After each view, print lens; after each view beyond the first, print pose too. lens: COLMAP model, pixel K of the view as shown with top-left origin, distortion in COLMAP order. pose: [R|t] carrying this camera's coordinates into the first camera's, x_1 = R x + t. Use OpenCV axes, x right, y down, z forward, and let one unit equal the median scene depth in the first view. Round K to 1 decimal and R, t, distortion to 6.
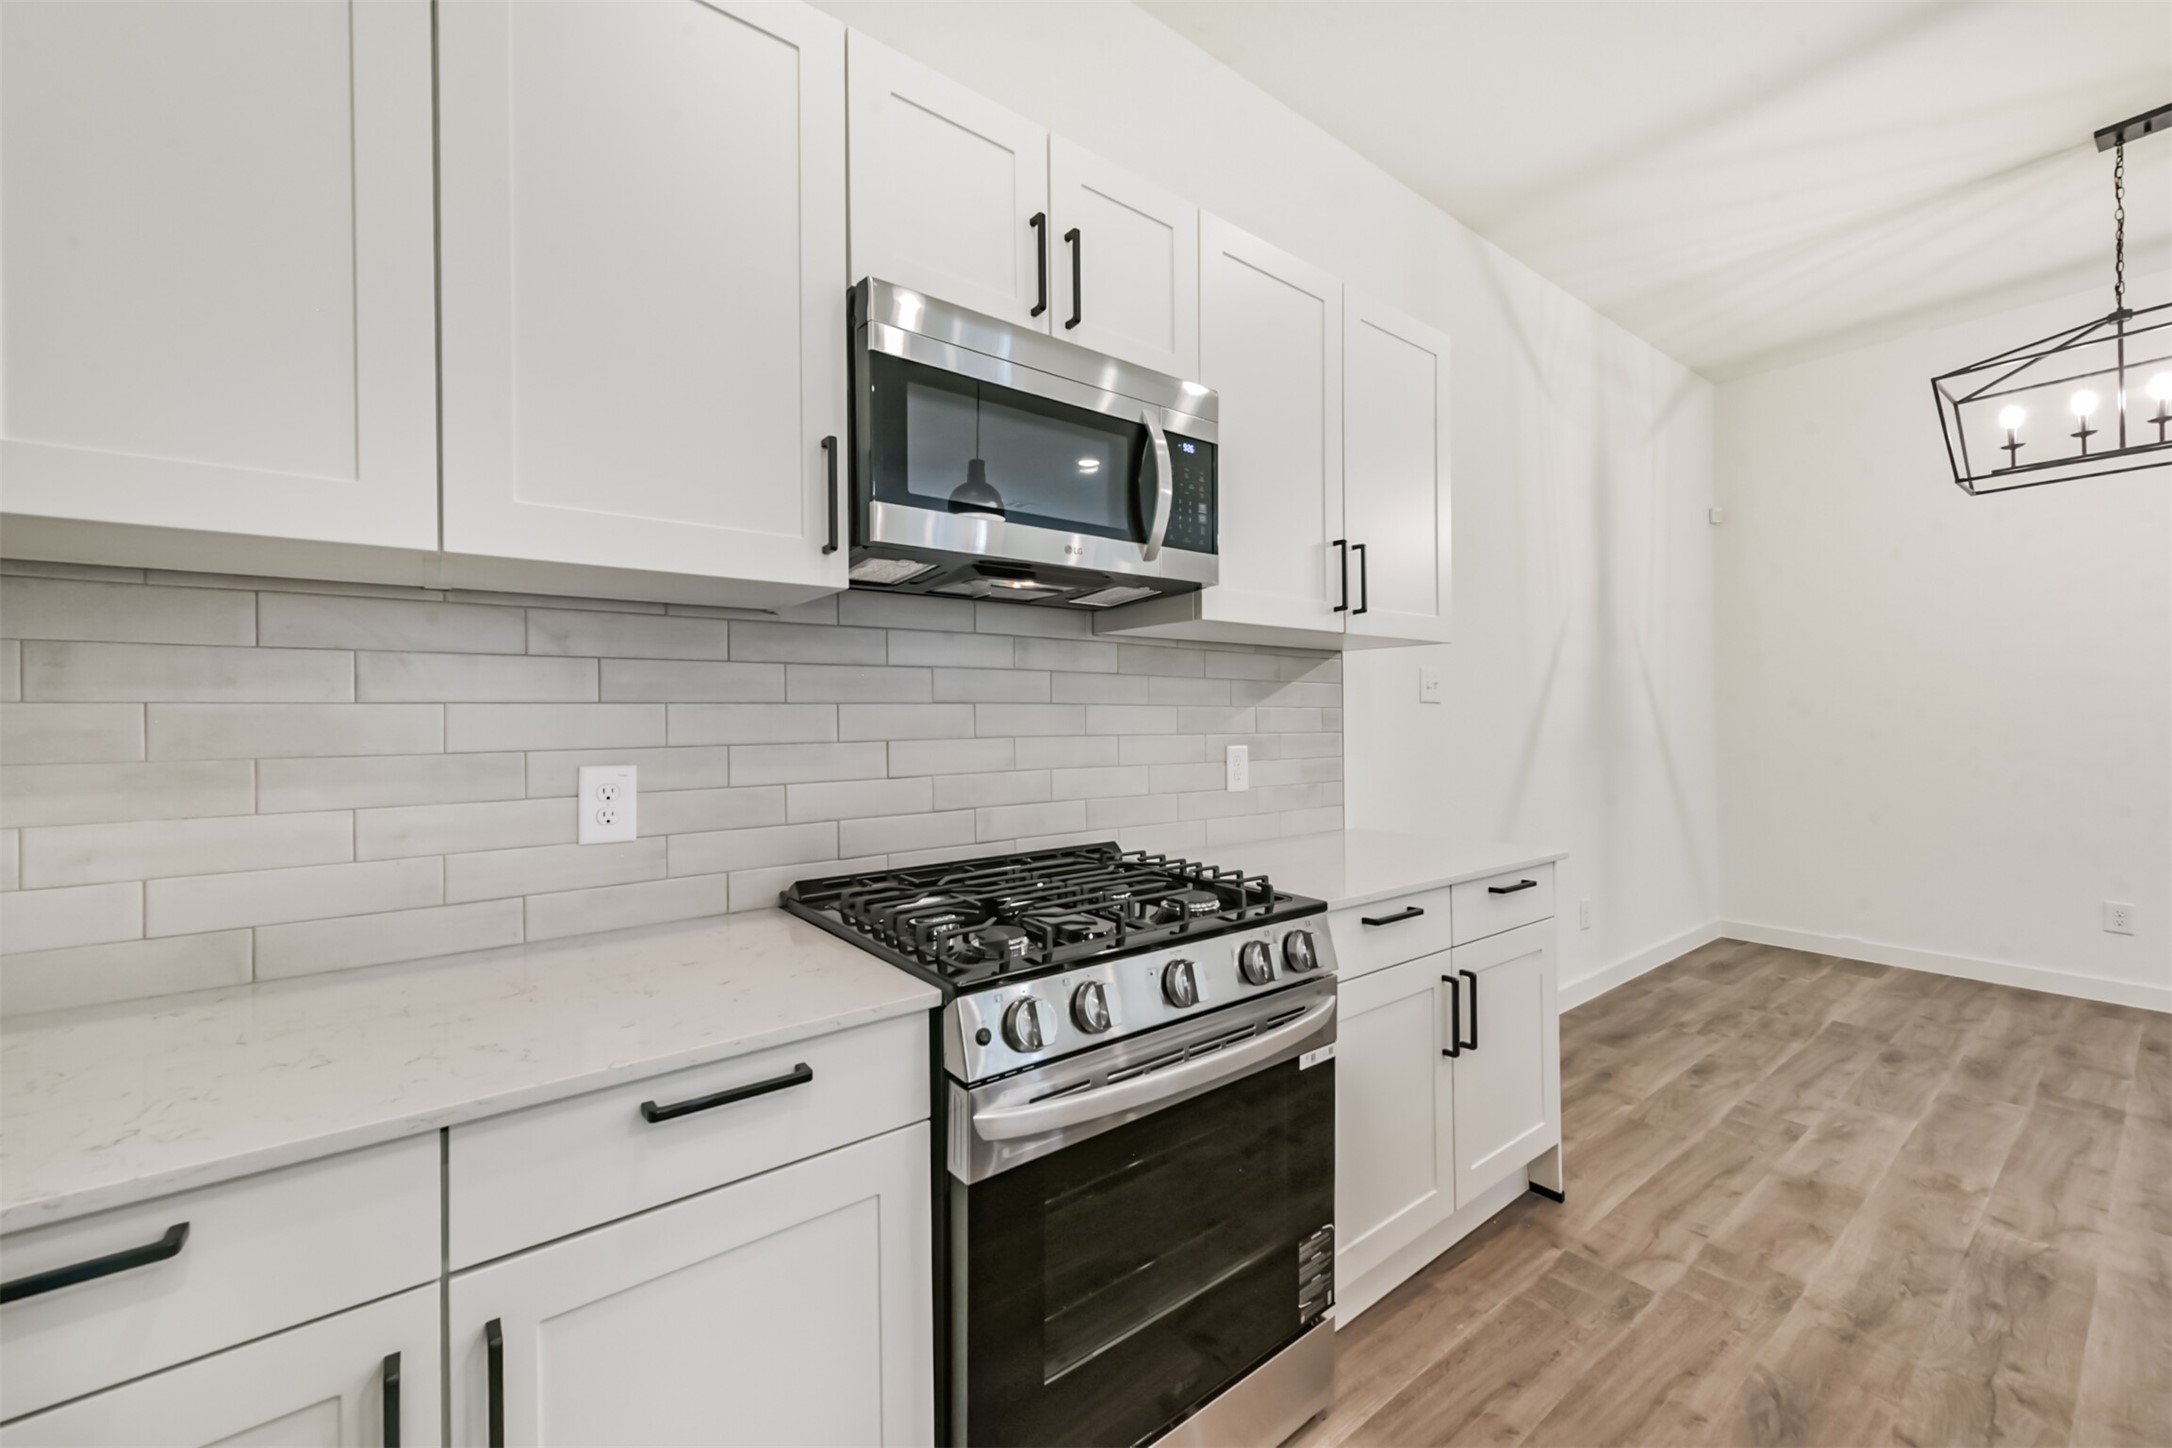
lens RADIAL K [[851.0, 0, 1087.9], [0, 851.0, 718.8], [0, 0, 1]] dist [0.002271, 0.000354]
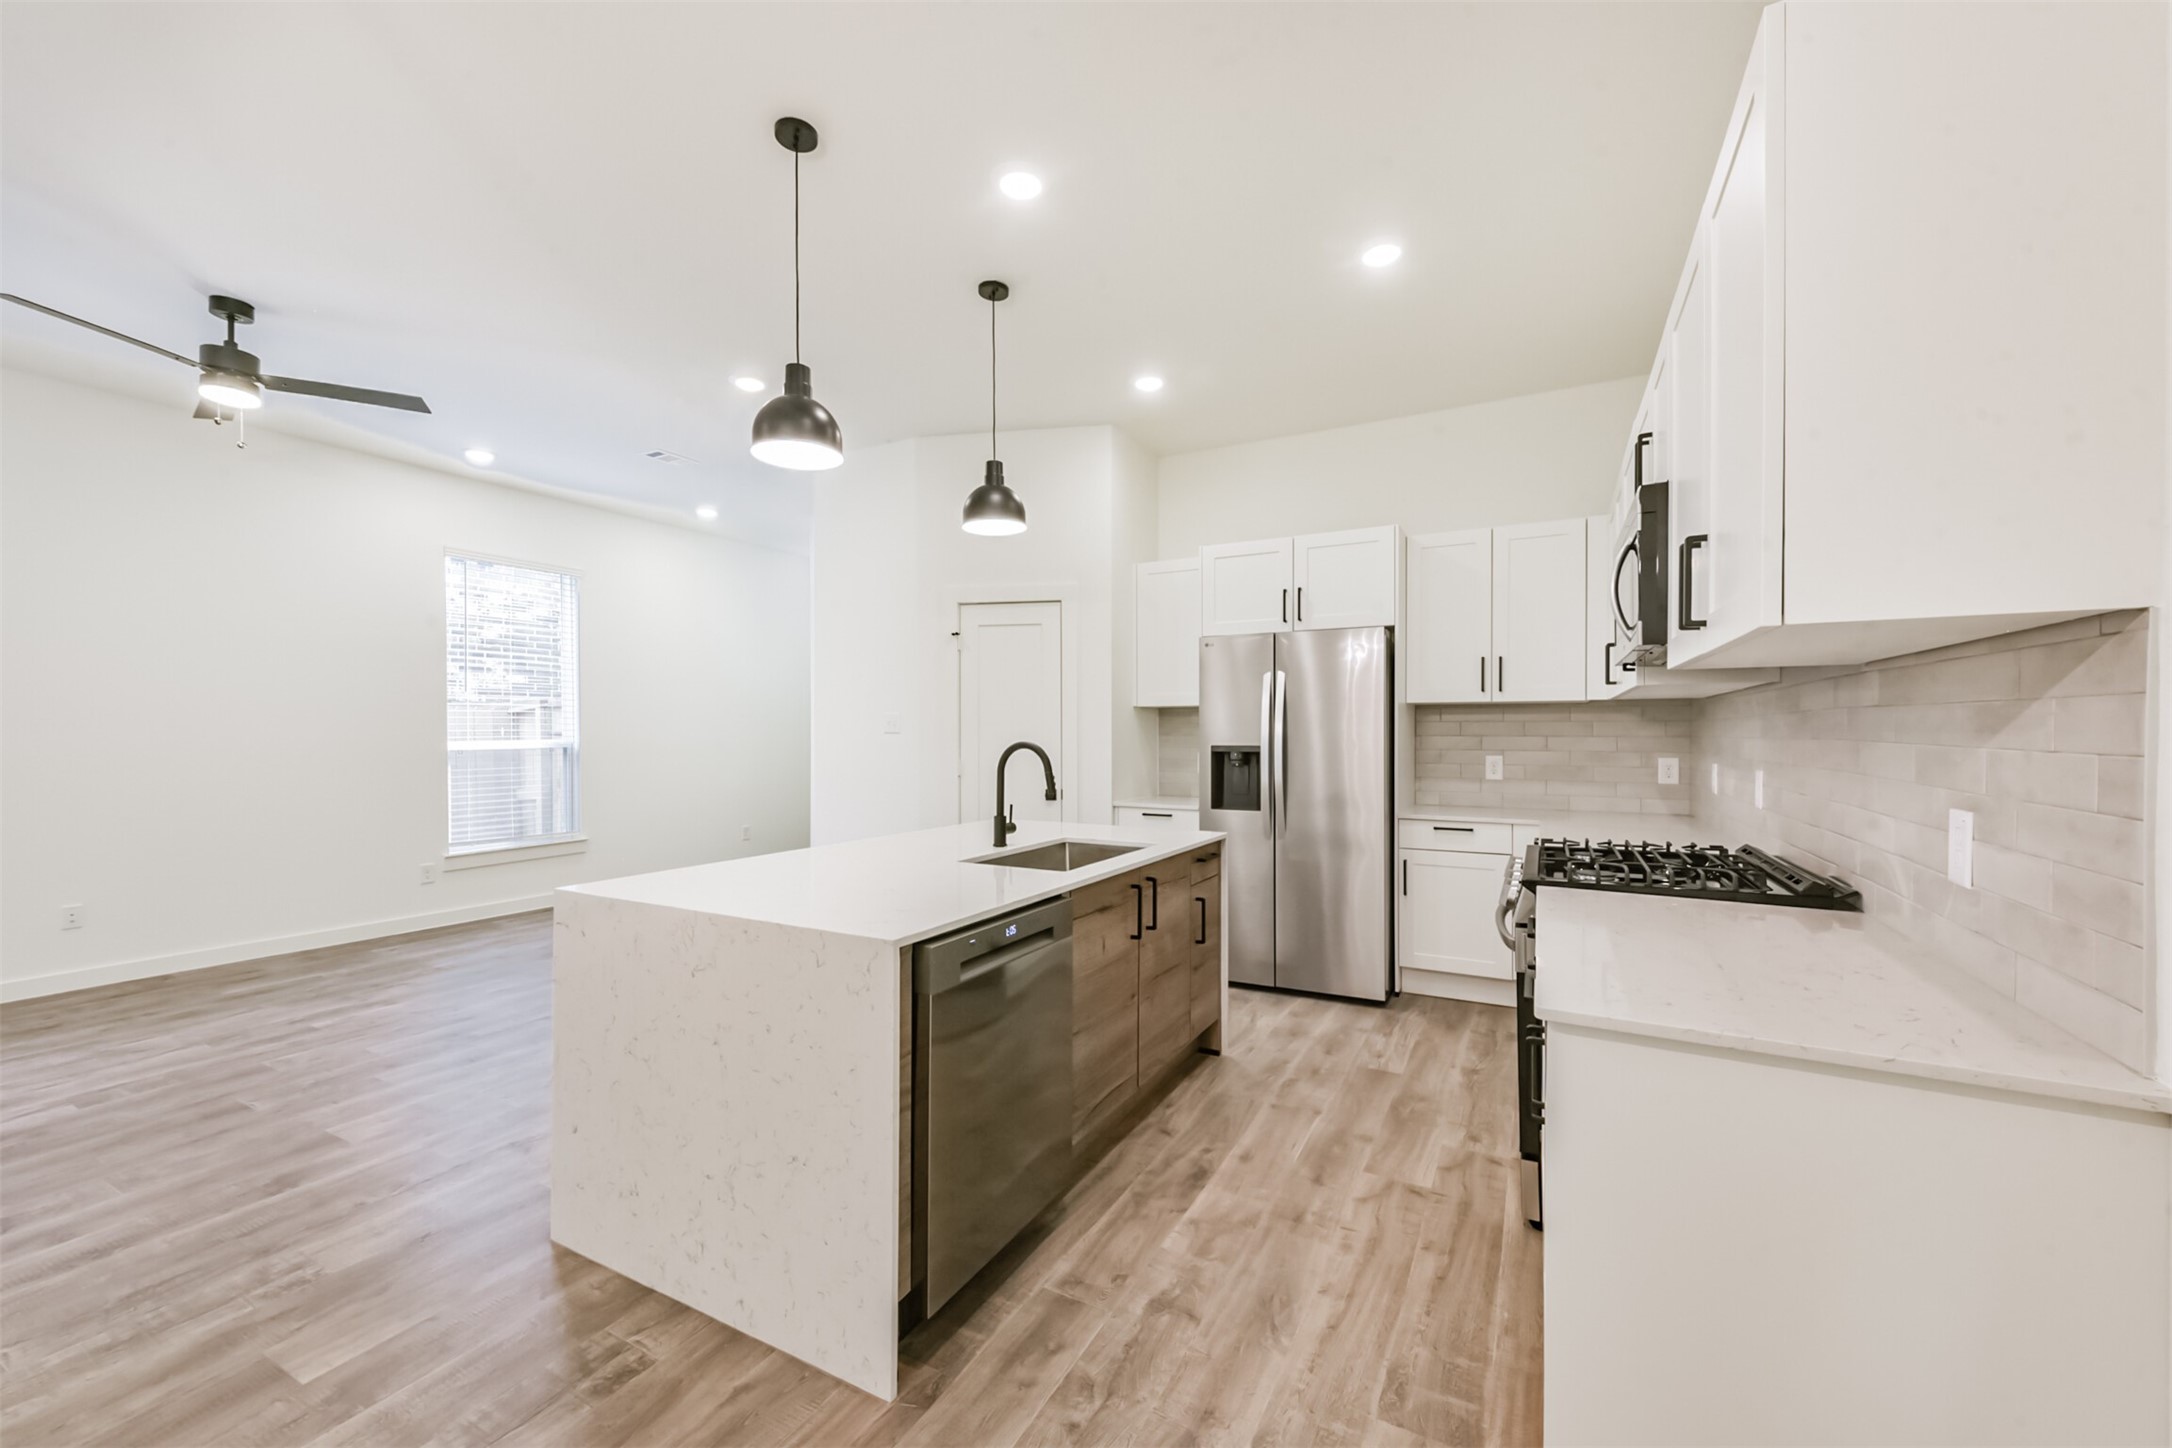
lens RADIAL K [[844.1, 0, 1092.6], [0, 844.1, 731.9], [0, 0, 1]] dist [0.007107, -0.000310]
pose [[-0.911915, 0.008948, -0.410281, 1.119432], [0.007422, 0.999958, 0.005312, -0.037138], [0.410312, 0.001799, -0.911944, 1.459066]]
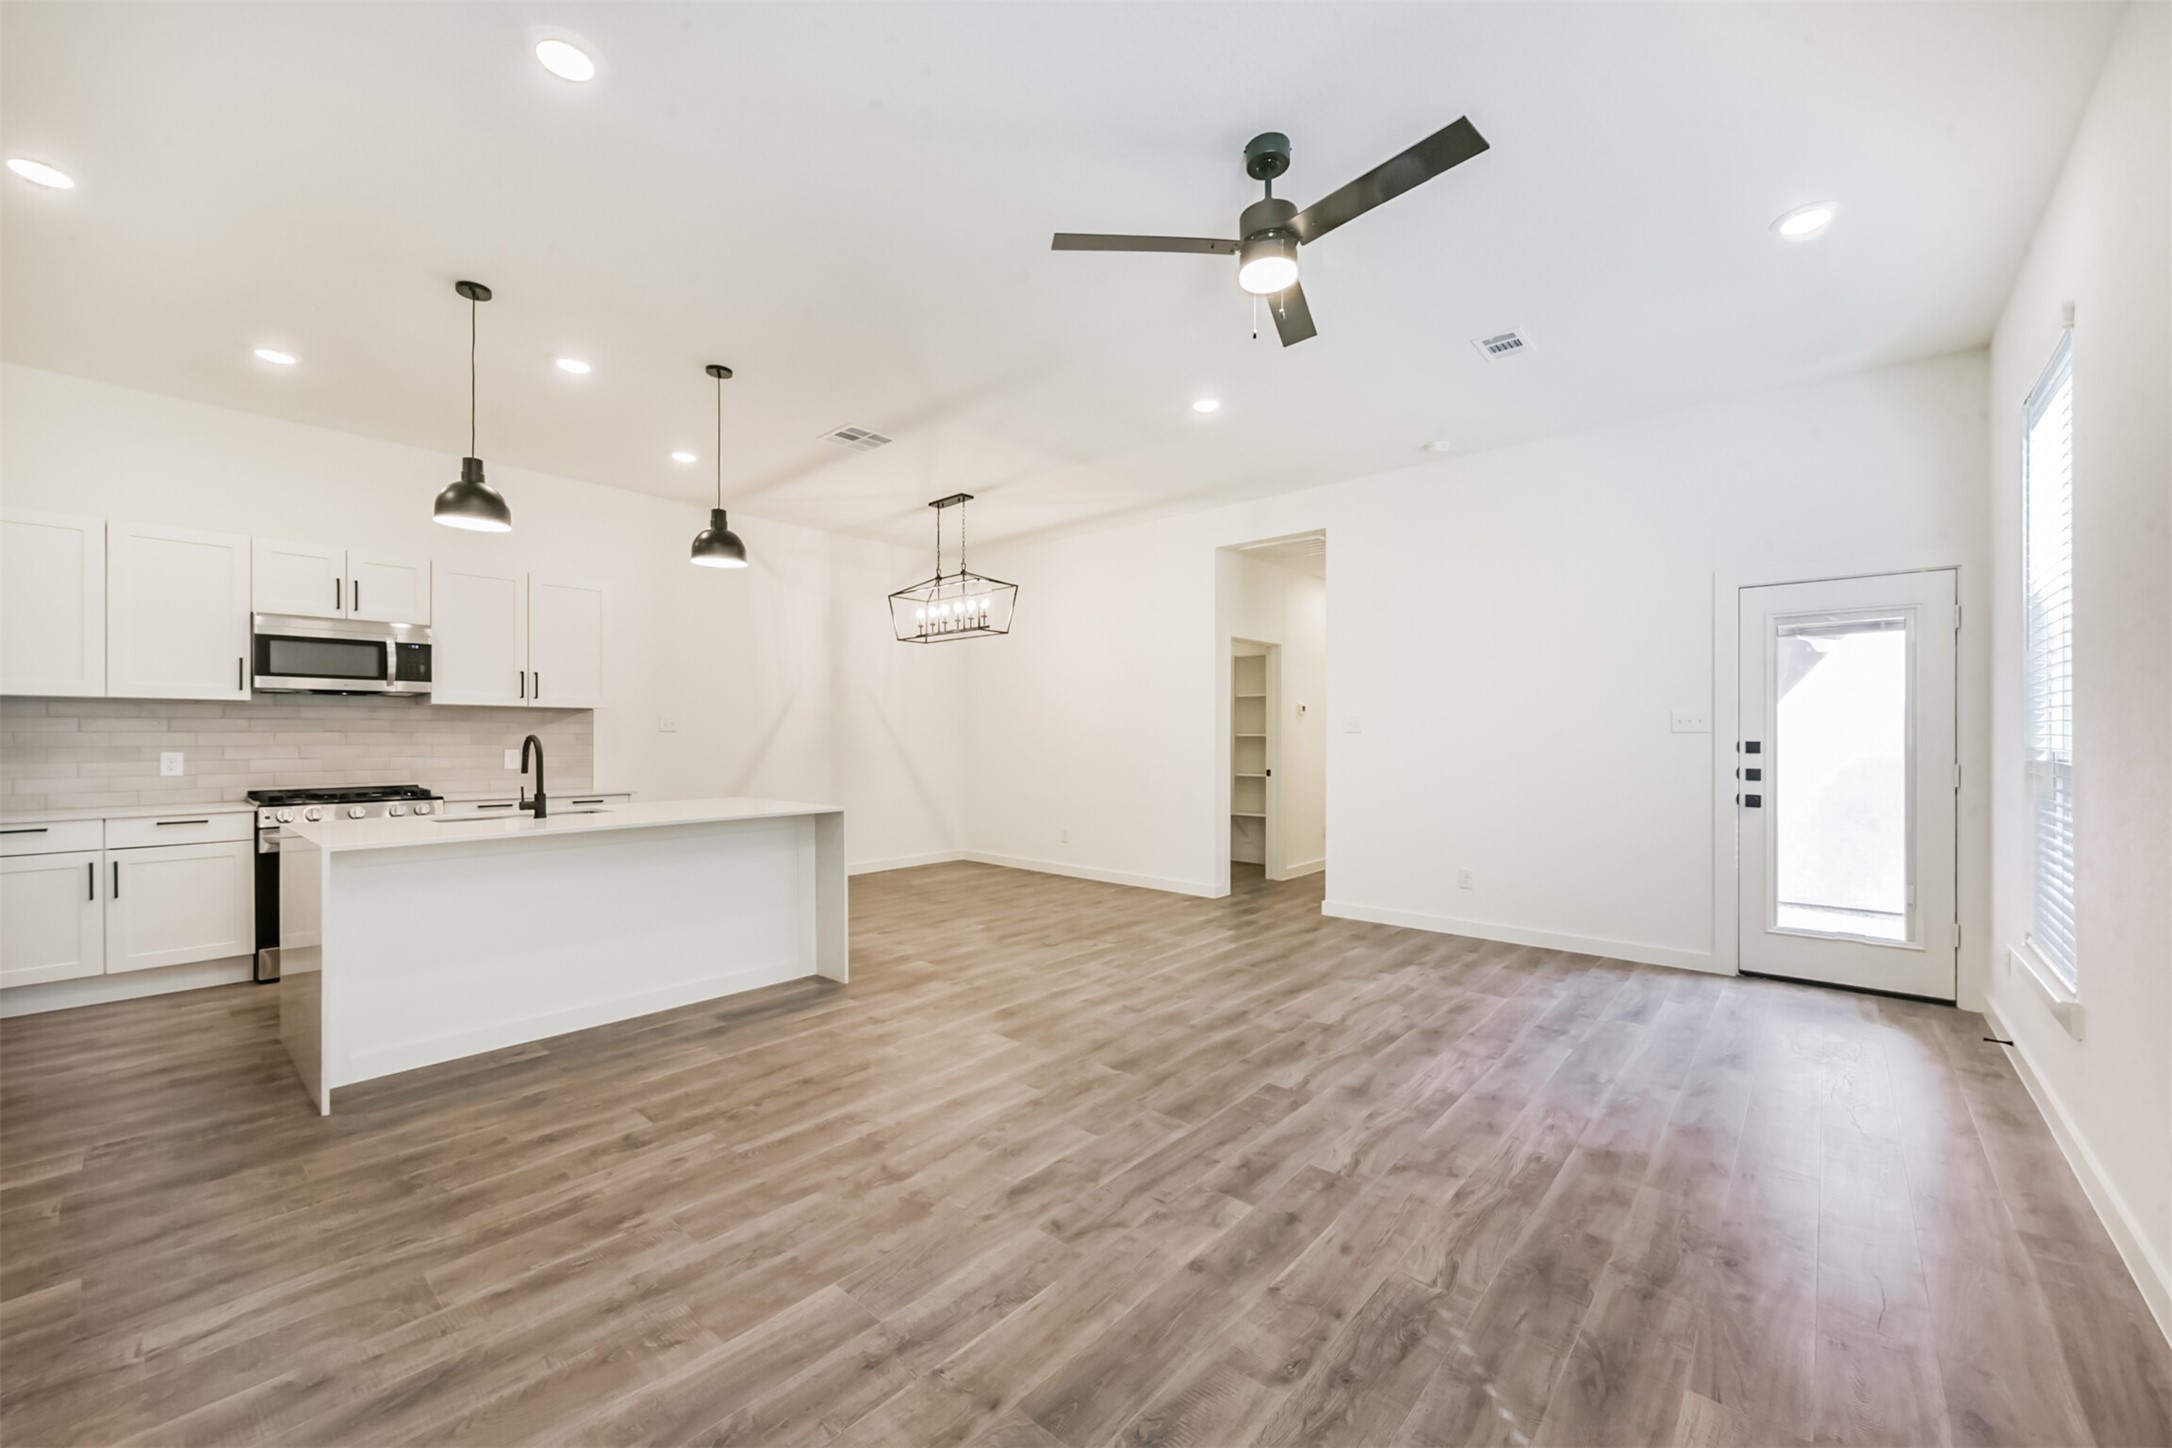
lens RADIAL K [[843.9, 0, 1091.6], [0, 843.9, 734.5], [0, 0, 1]] dist [0.003466, -0.002686]
pose [[0.980624, 0.009019, 0.195691, 1.474794], [-0.008599, 0.999959, -0.002994, -0.020474], [-0.195710, 0.001253, 0.980661, -1.862967]]
